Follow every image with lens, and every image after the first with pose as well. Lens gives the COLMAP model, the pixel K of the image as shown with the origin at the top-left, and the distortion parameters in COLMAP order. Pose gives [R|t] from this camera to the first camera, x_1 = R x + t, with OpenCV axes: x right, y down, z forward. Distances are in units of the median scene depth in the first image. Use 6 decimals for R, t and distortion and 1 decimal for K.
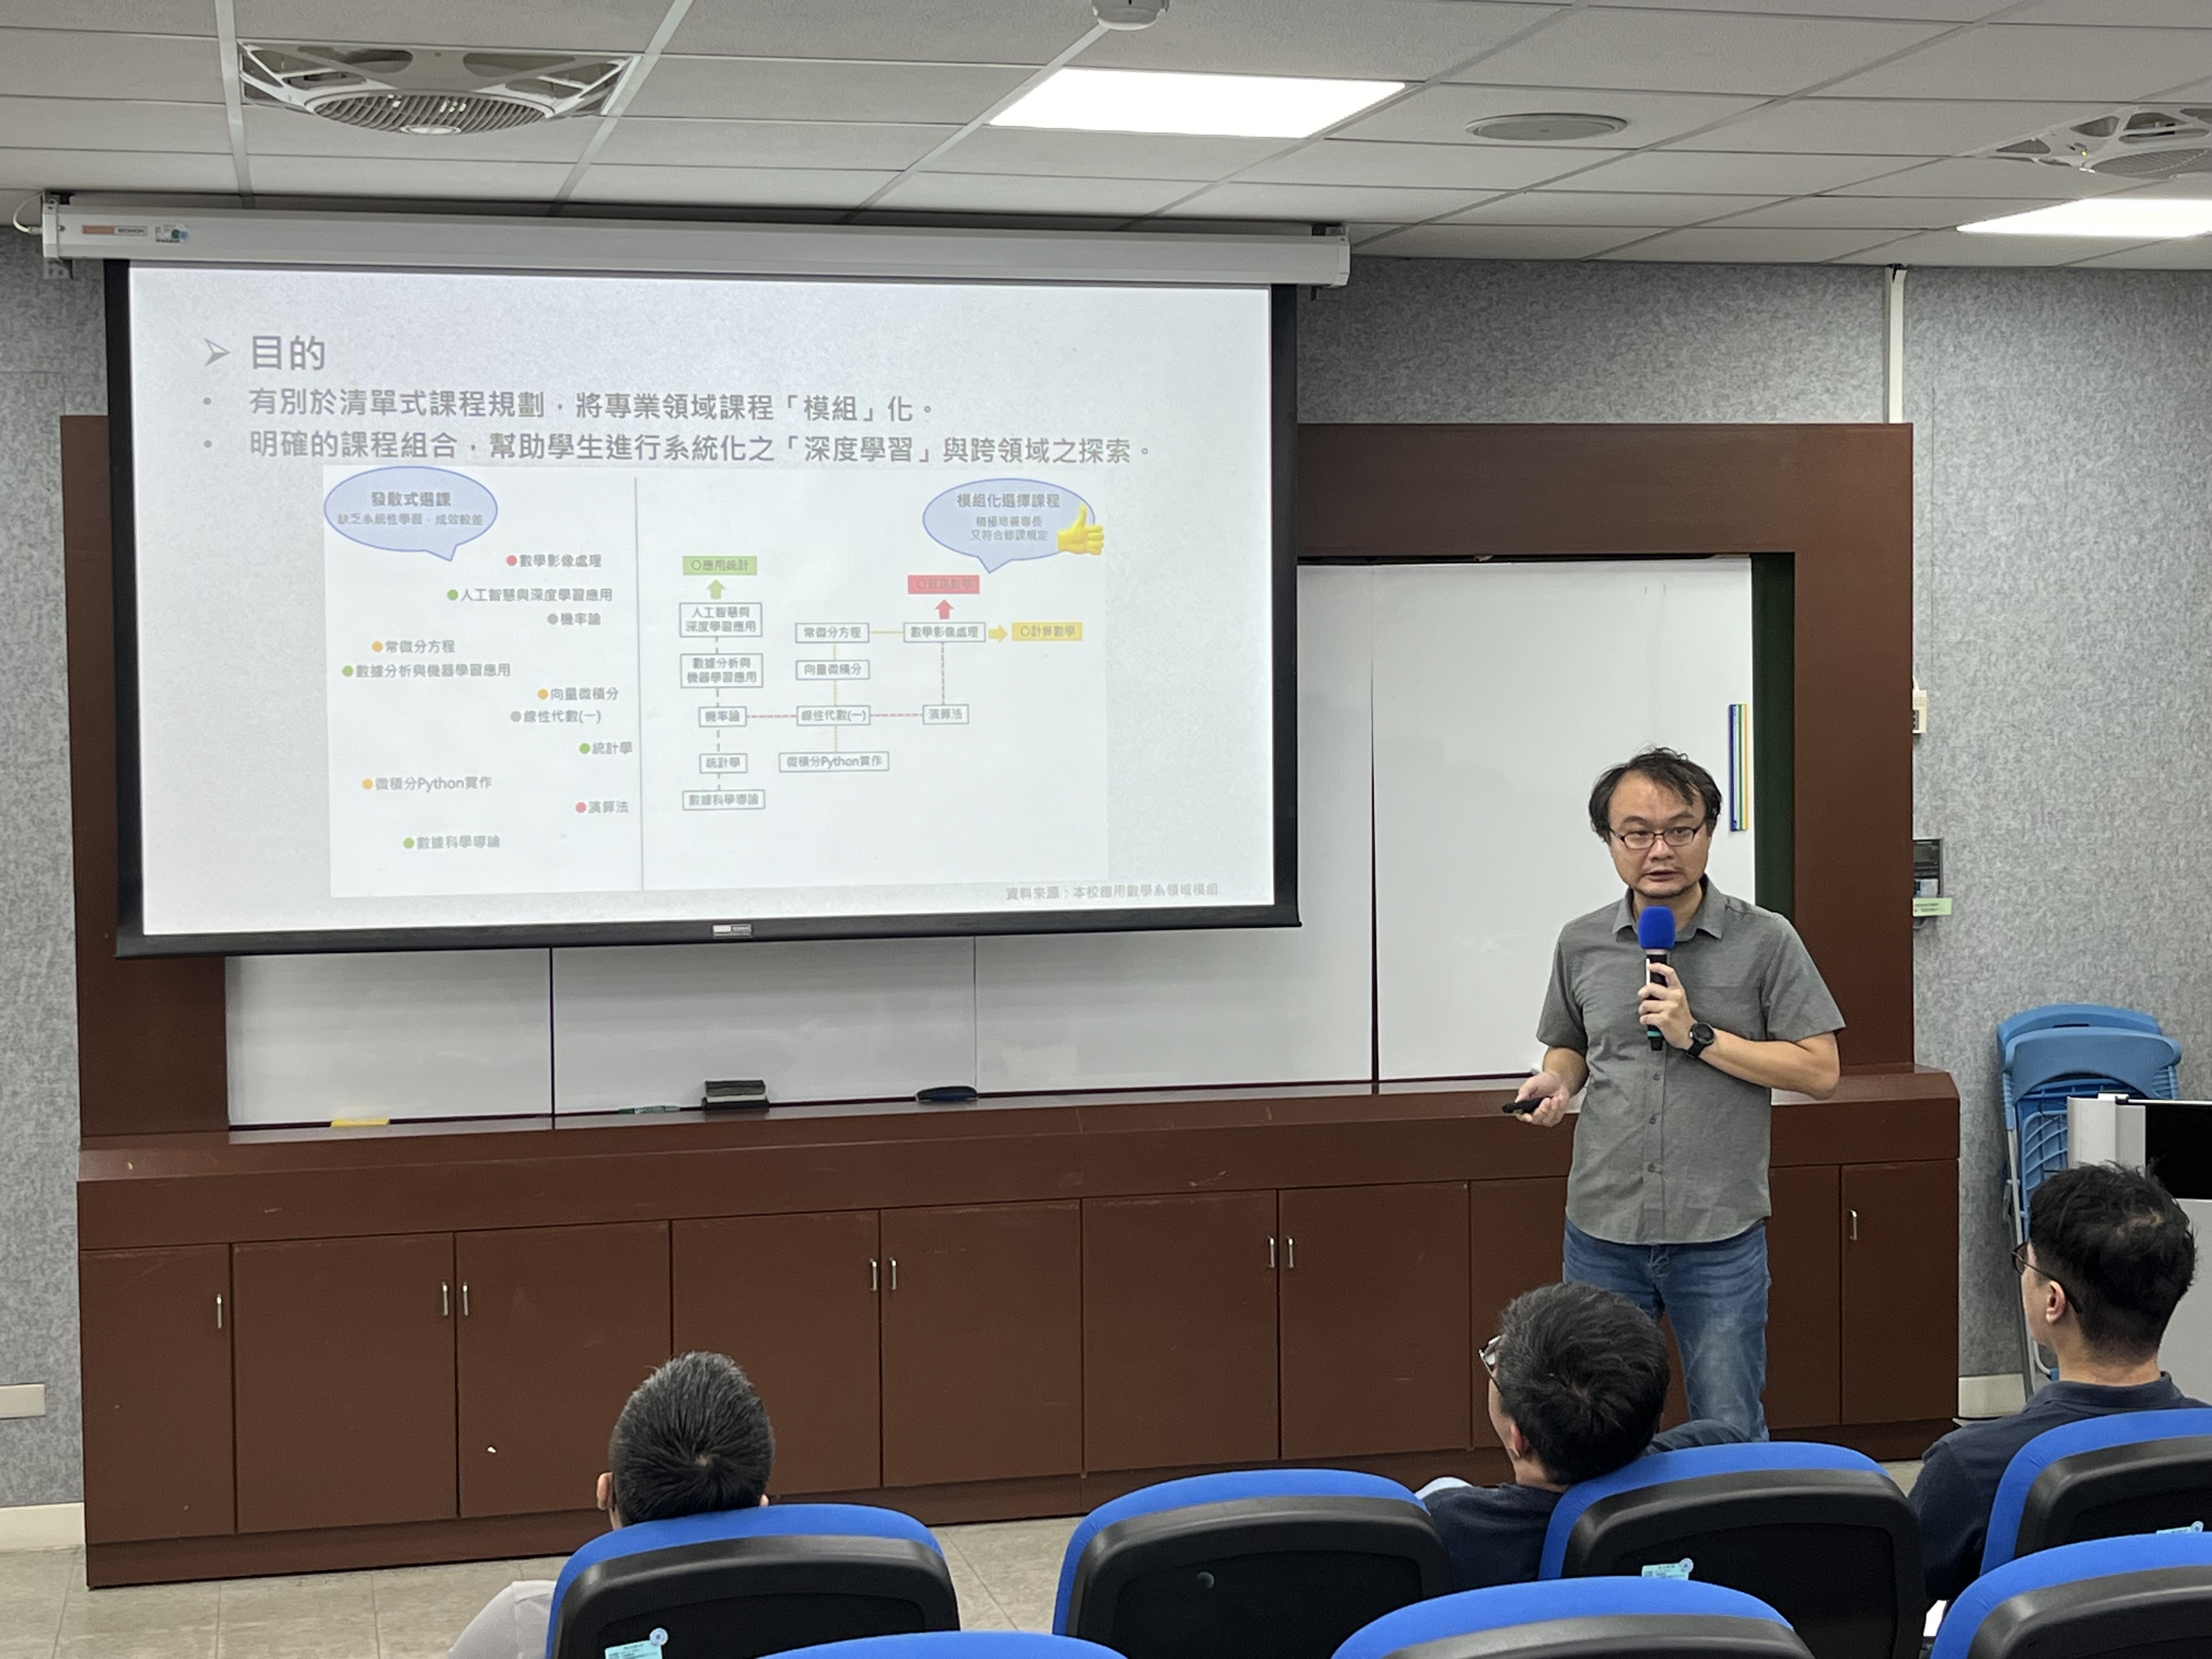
lens RADIAL K [[3335.0, 0, 1076.6], [0, 3335.0, 803.4], [0, 0, 1]] dist [0.133556, -0.546361]
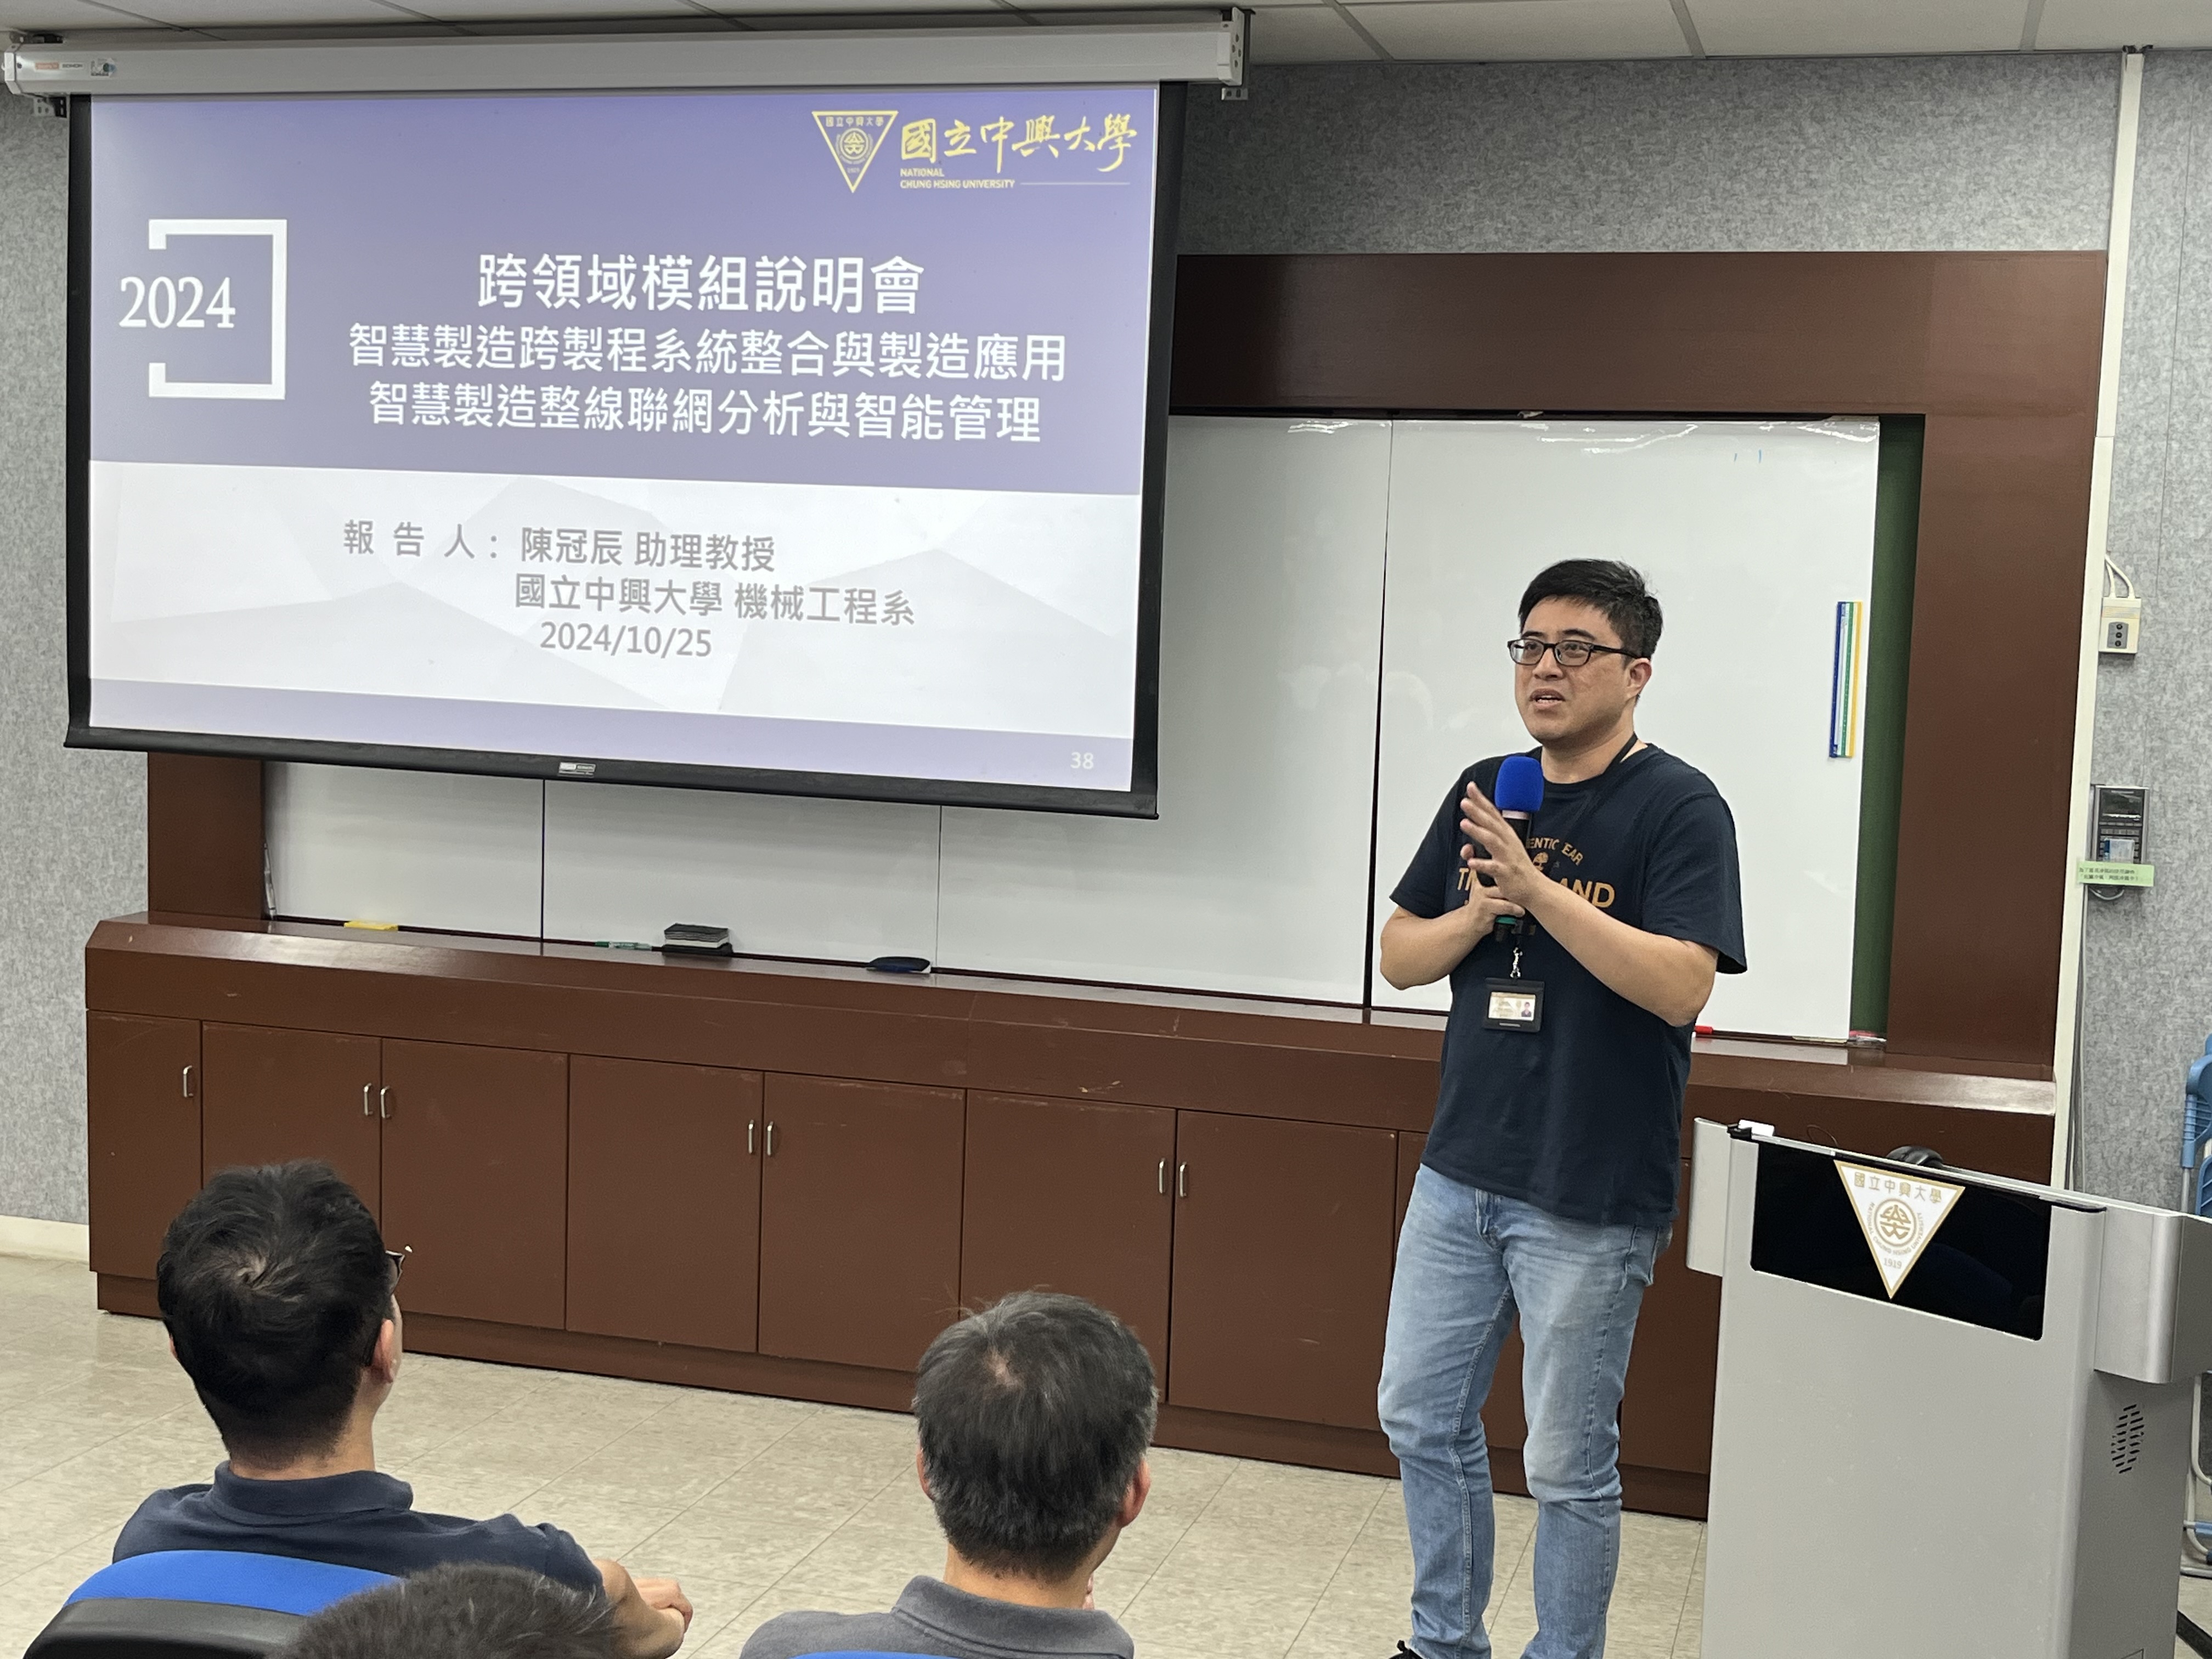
lens RADIAL K [[2785.8, 0, 1088.4], [0, 2785.8, 837.0], [0, 0, 1]] dist [0.023957, -0.026234]
pose [[0.862136, 0.089391, -0.498729, 0.379393], [-0.066561, 0.995765, 0.063418, -0.003370], [0.502286, -0.021479, 0.864435, 0.318240]]
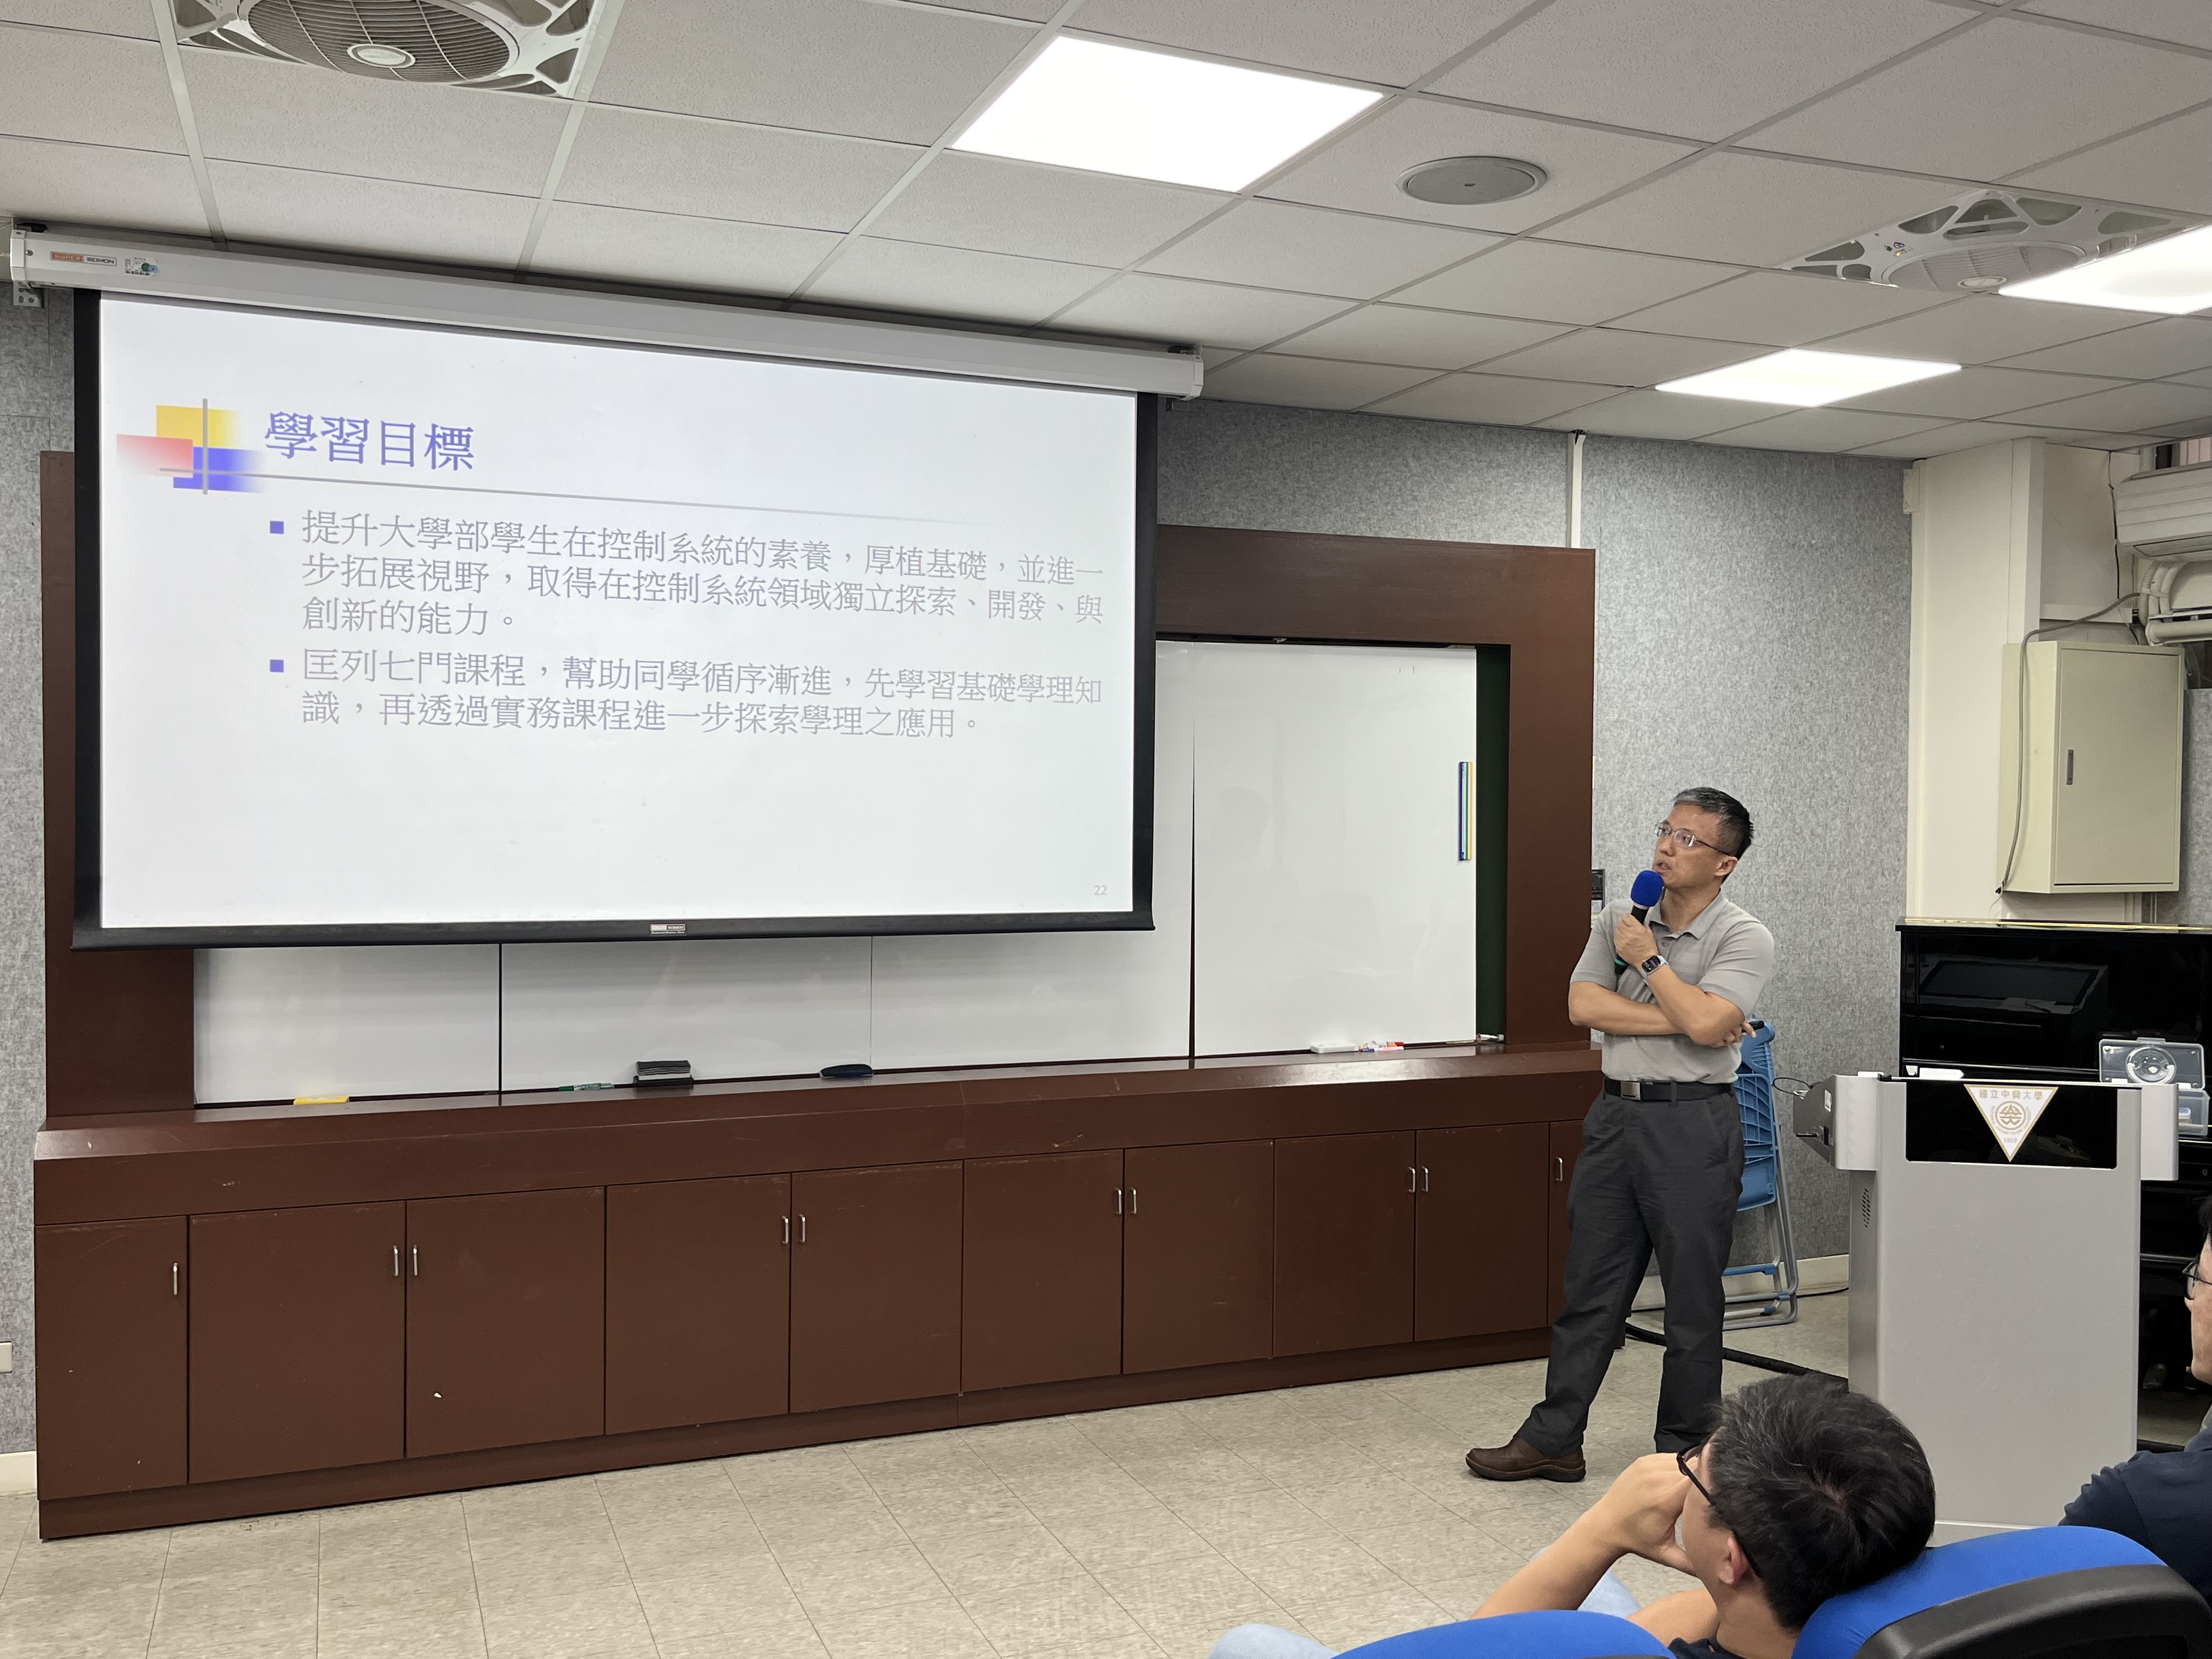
lens RADIAL K [[1931.8, 0, 1127.3], [0, 1931.8, 832.6], [0, 0, 1]] dist [0.050833, -0.066767]
pose [[0.988042, 0.014312, 0.153519, -0.044192], [-0.010448, 0.999609, -0.025942, 0.018050], [-0.153830, 0.024028, 0.987805, 0.286079]]
